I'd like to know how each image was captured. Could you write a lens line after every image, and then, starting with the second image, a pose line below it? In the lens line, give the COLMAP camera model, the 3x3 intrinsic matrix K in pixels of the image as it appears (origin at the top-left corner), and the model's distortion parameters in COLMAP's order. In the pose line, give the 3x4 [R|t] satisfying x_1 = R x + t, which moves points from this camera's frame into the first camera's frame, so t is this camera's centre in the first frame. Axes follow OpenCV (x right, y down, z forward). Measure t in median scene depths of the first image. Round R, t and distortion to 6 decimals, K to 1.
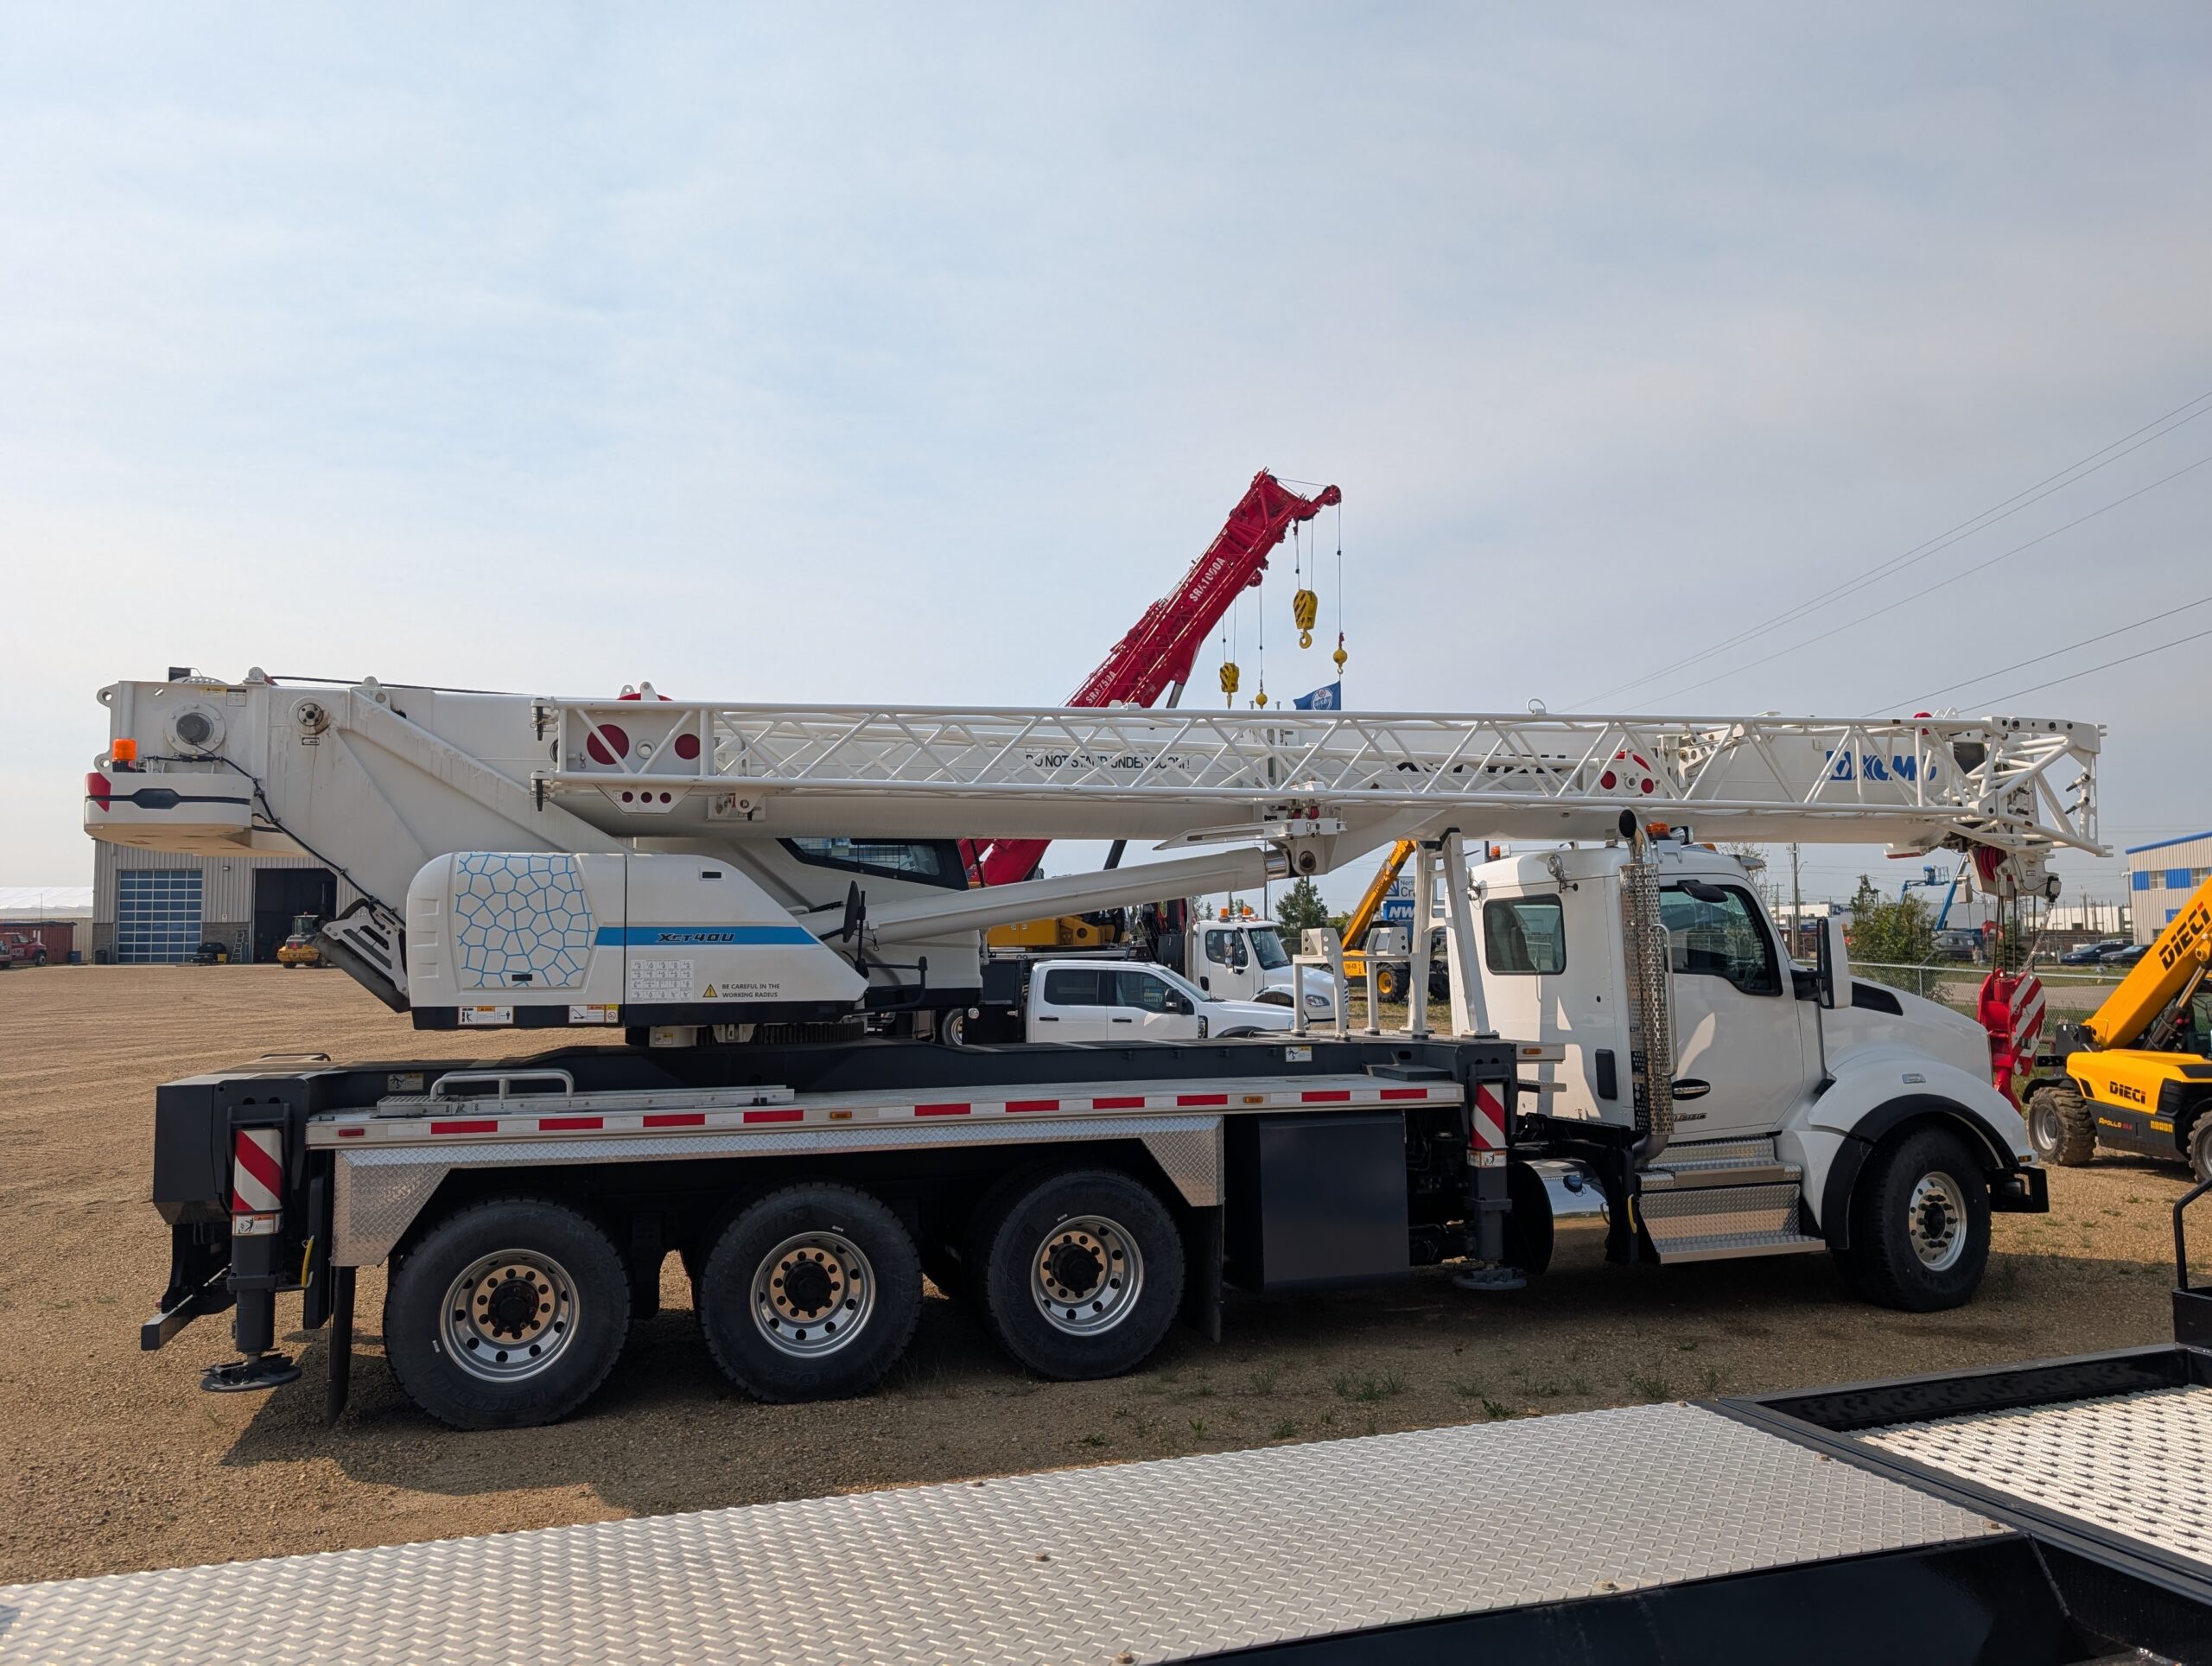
lens RADIAL K [[1593.4, 0, 1087.2], [0, 1593.4, 844.8], [0, 0, 1]] dist [0.057113, -0.055174]
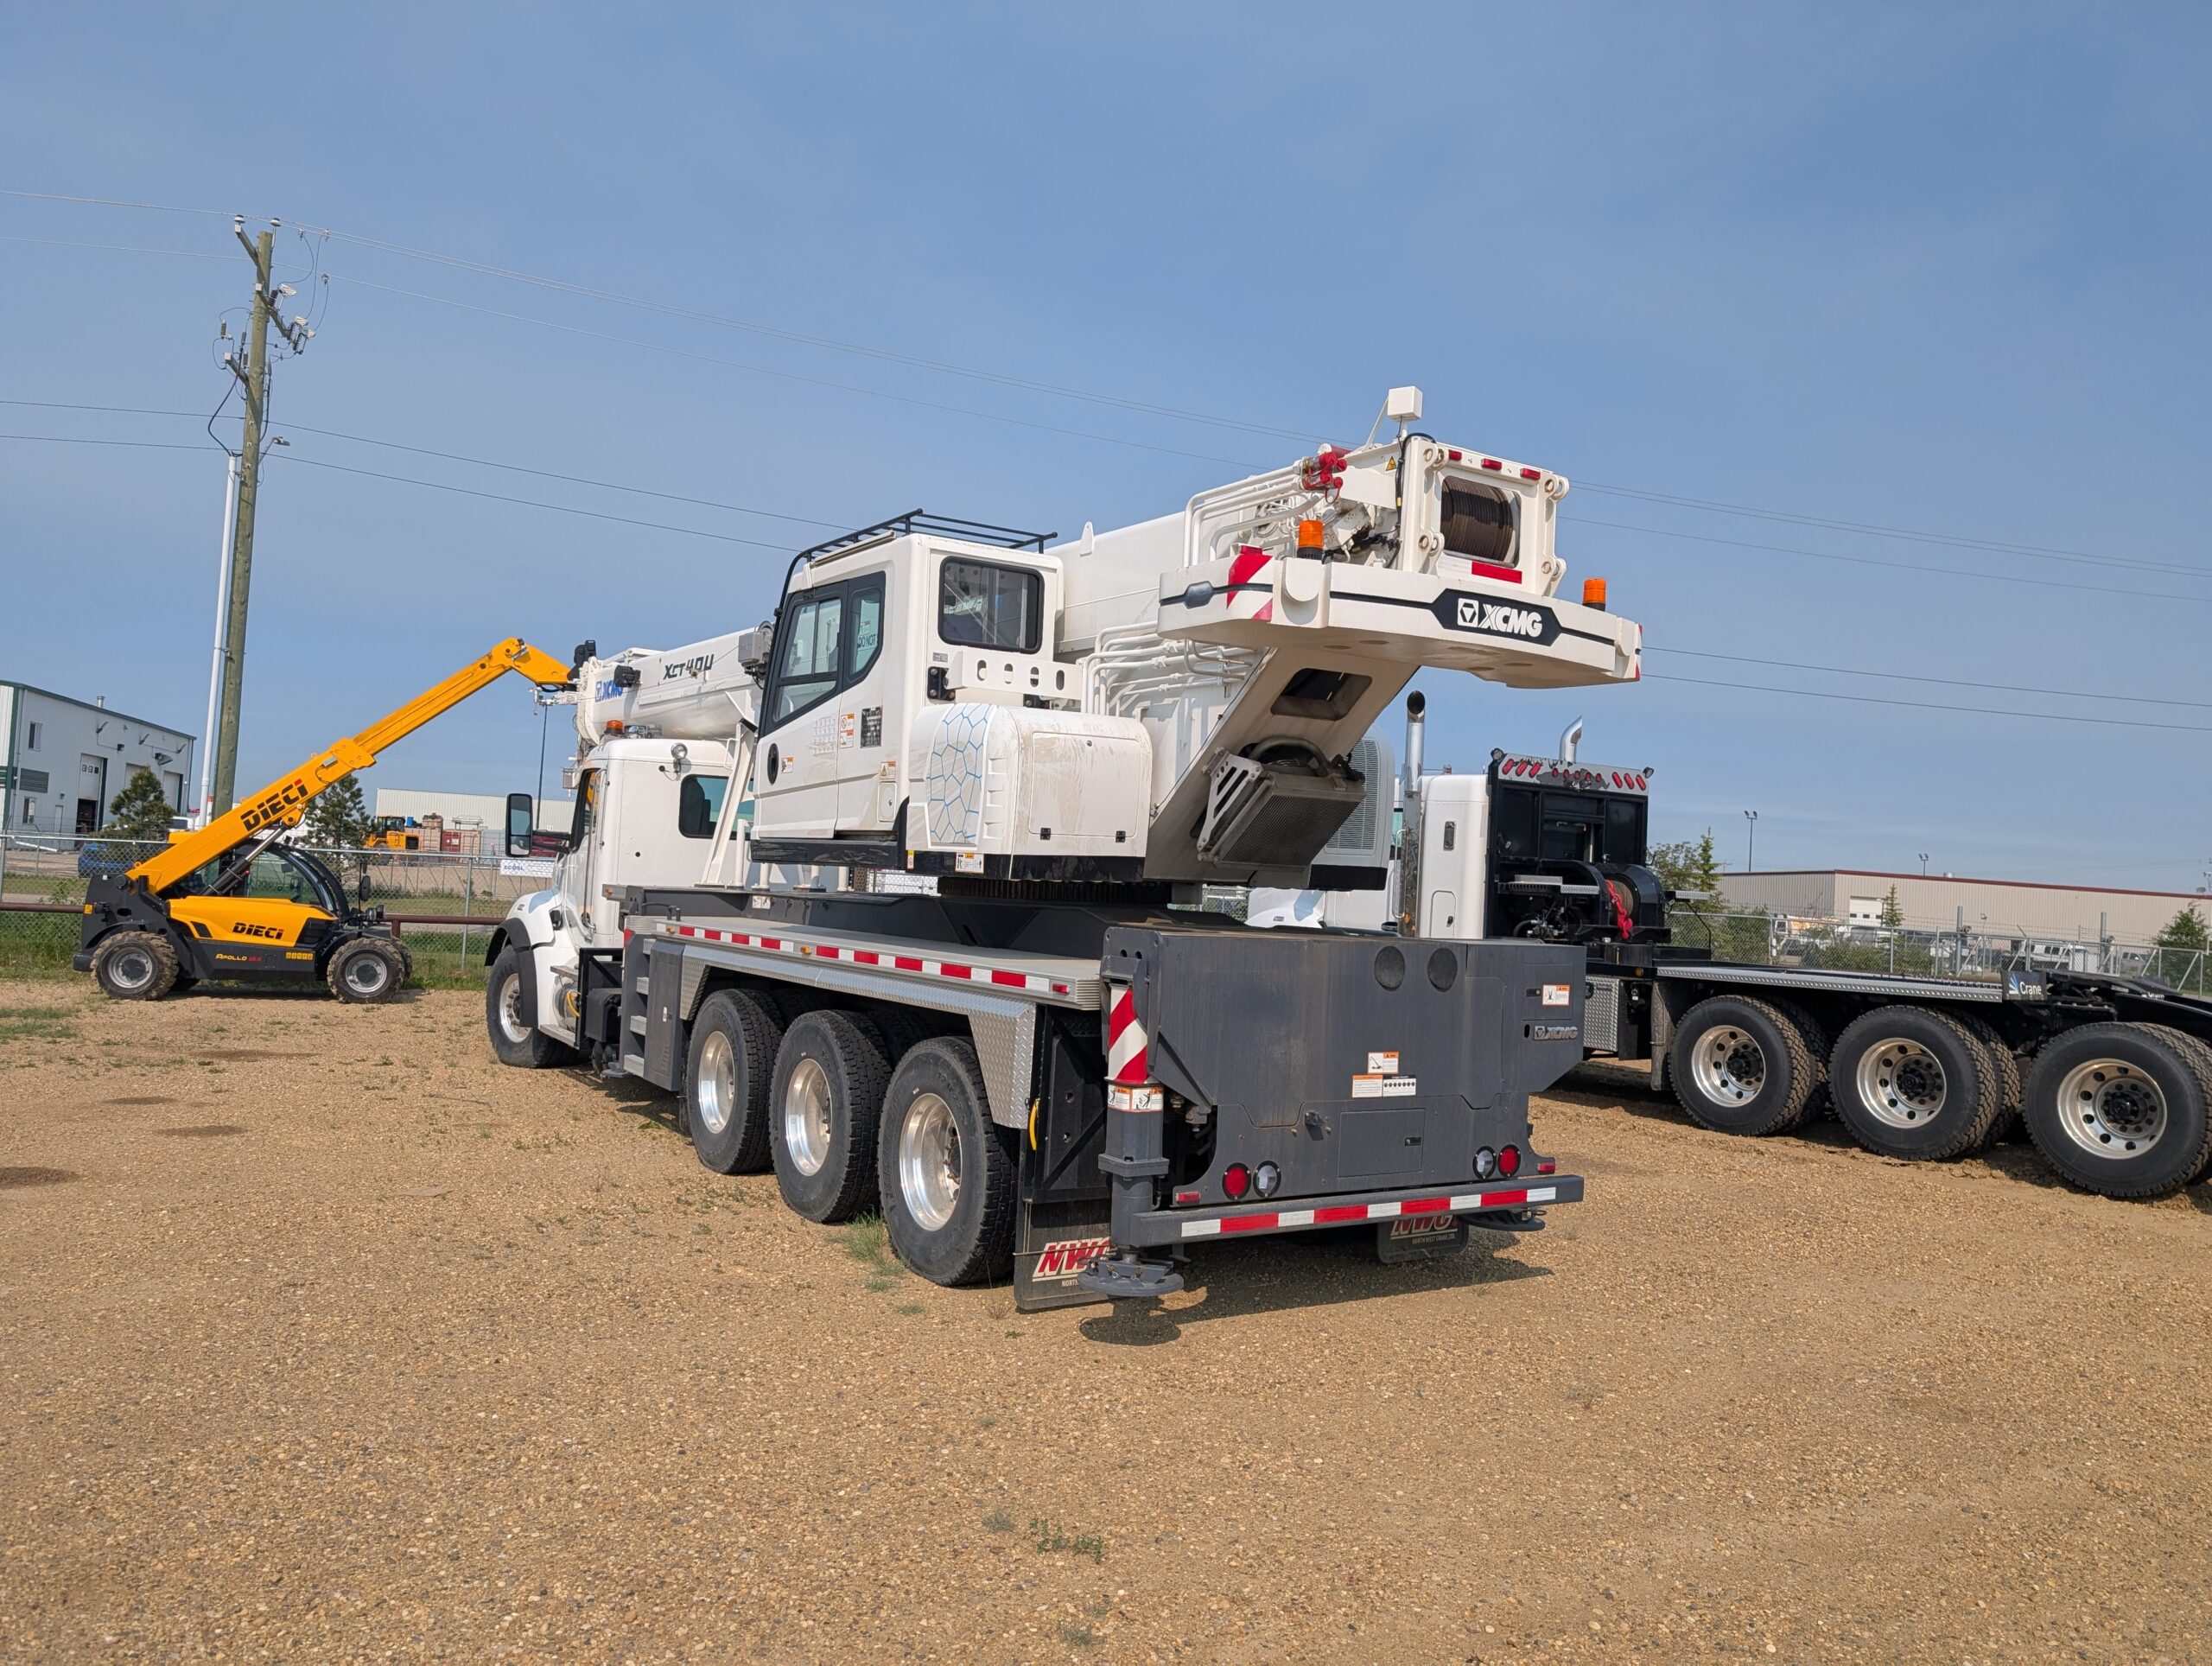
lens RADIAL K [[1593.4, 0, 1087.2], [0, 1593.4, 844.8], [0, 0, 1]] dist [0.057113, -0.055174]
pose [[-0.274195, 0.019915, 0.961468, -1.267629], [-0.114446, 0.992005, -0.053186, 0.151816], [-0.954840, -0.124619, -0.269723, 1.365913]]
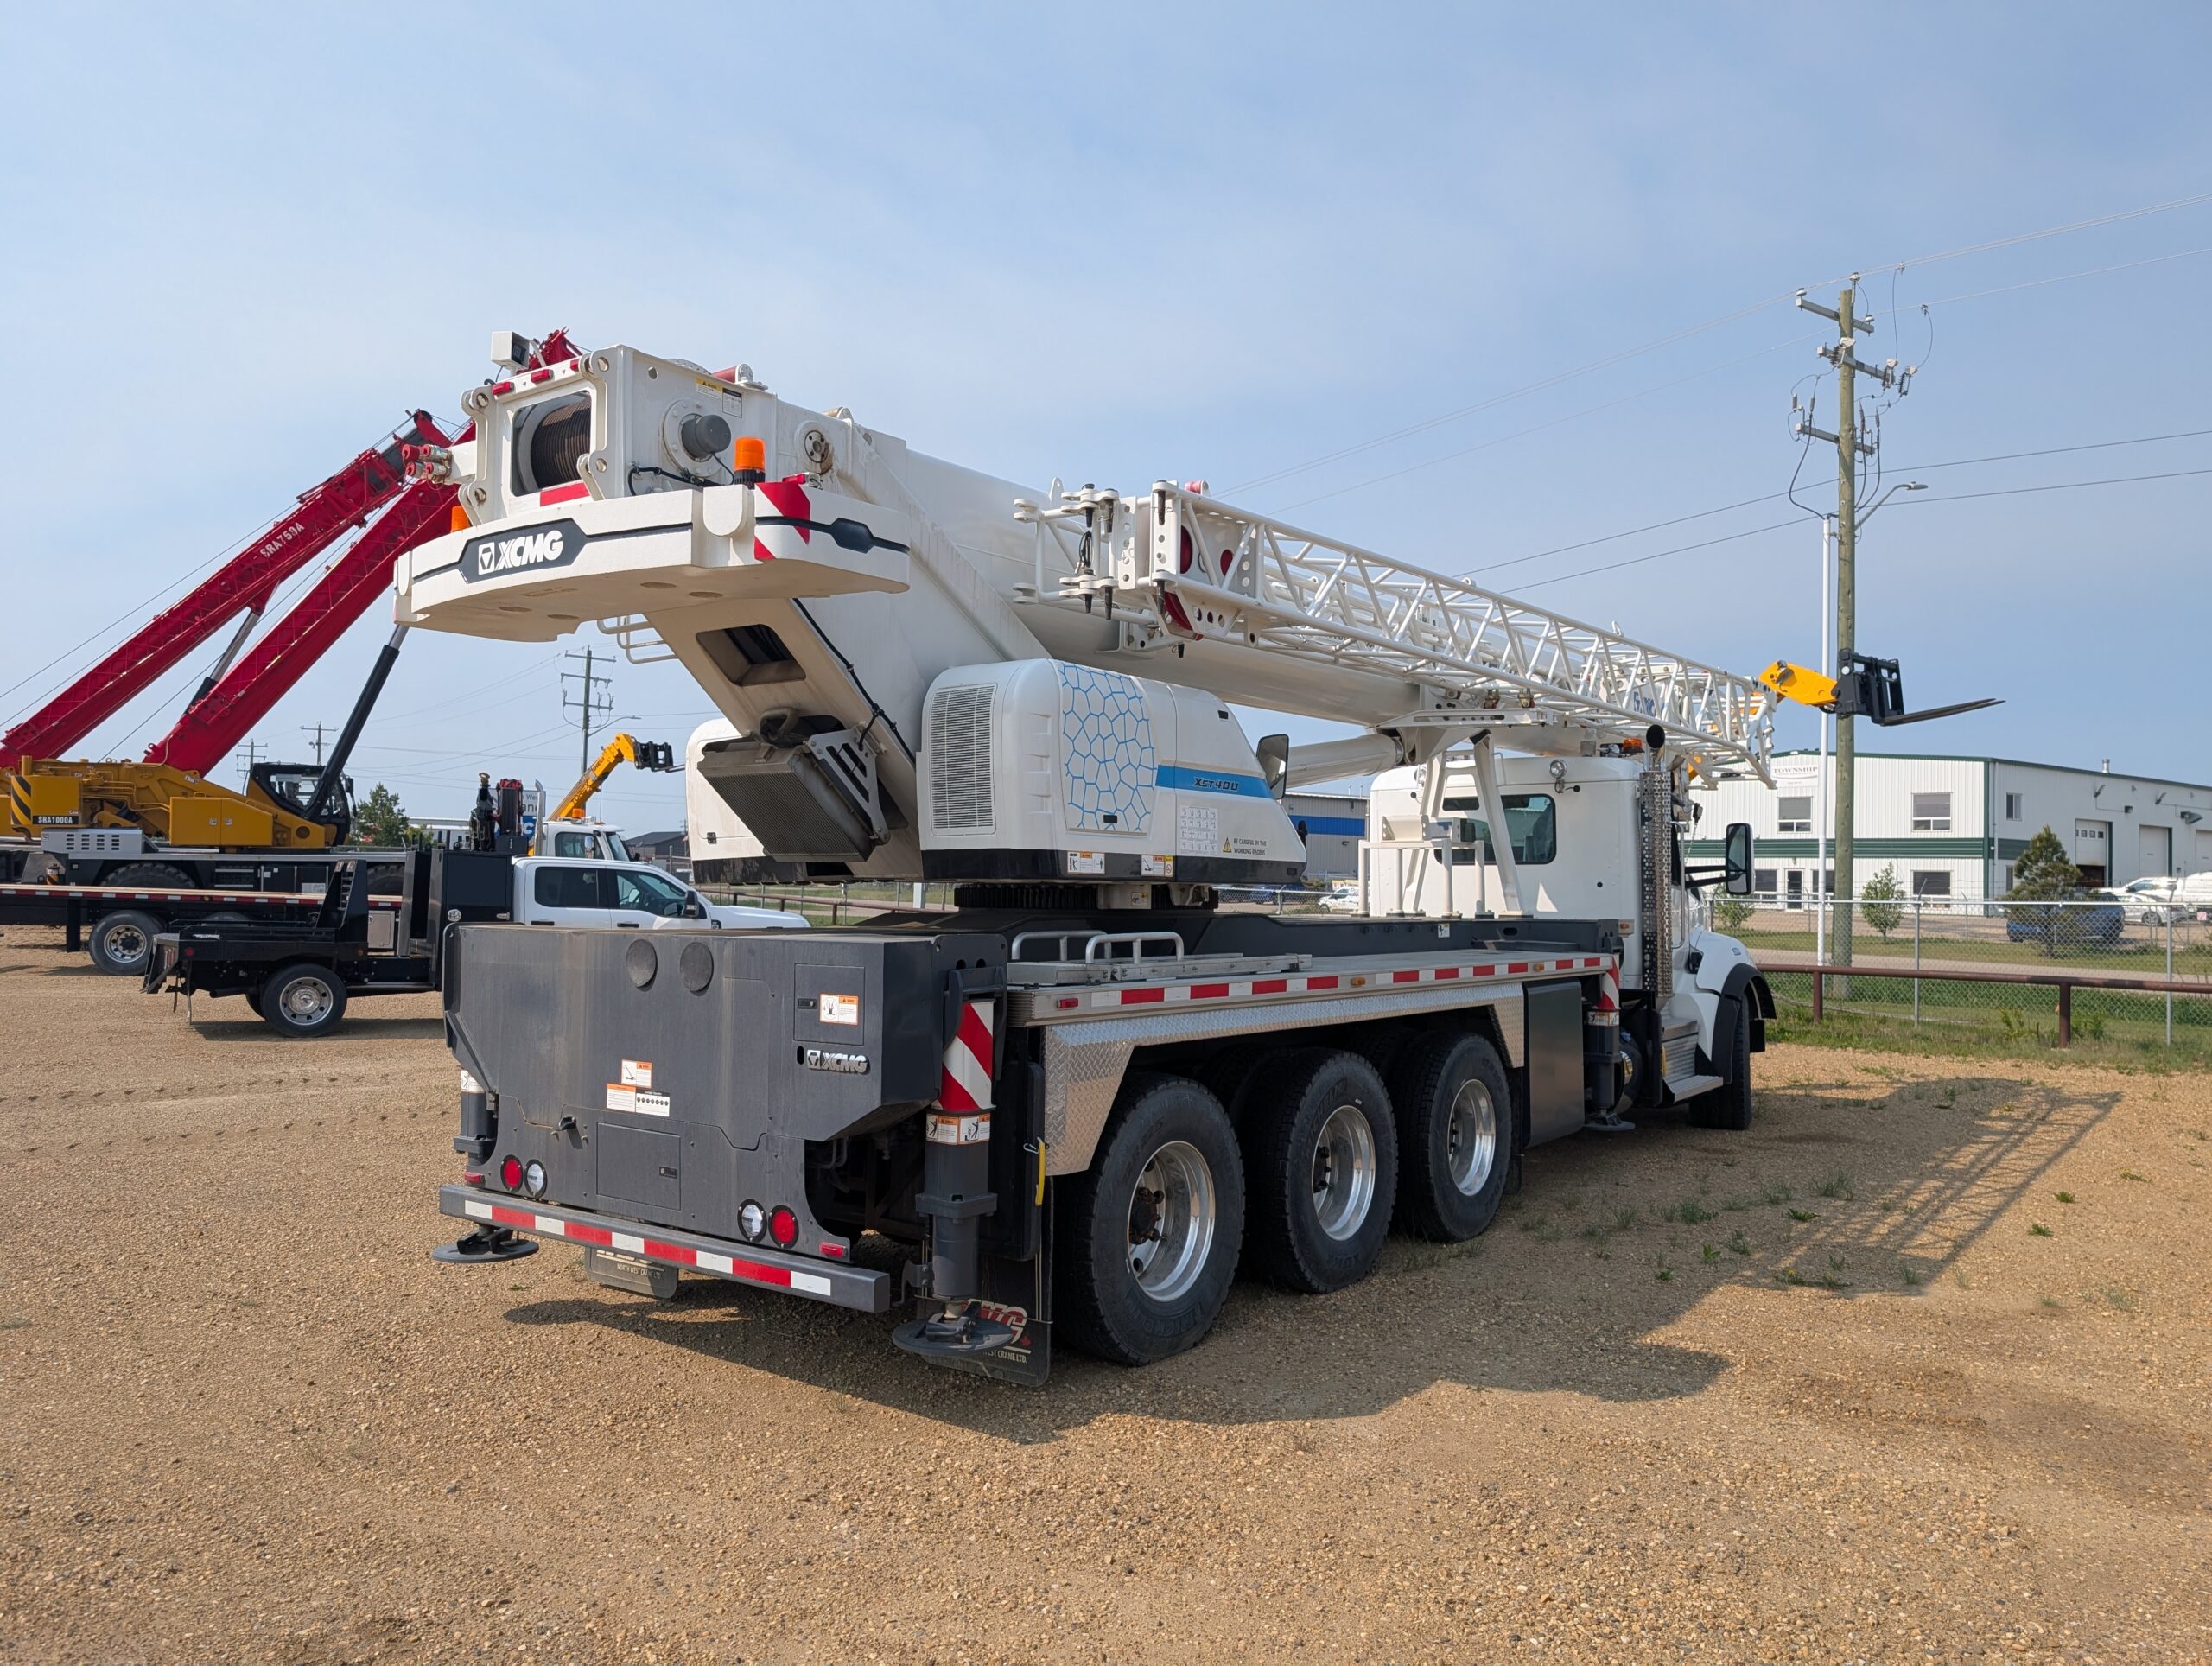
lens RADIAL K [[1593.4, 0, 1087.2], [0, 1593.4, 844.8], [0, 0, 1]] dist [0.057113, -0.055174]
pose [[0.808411, 0.035744, 0.587532, -0.793824], [-0.062141, 0.997759, 0.024802, 0.072394], [-0.585329, -0.056560, 0.808821, 0.328649]]
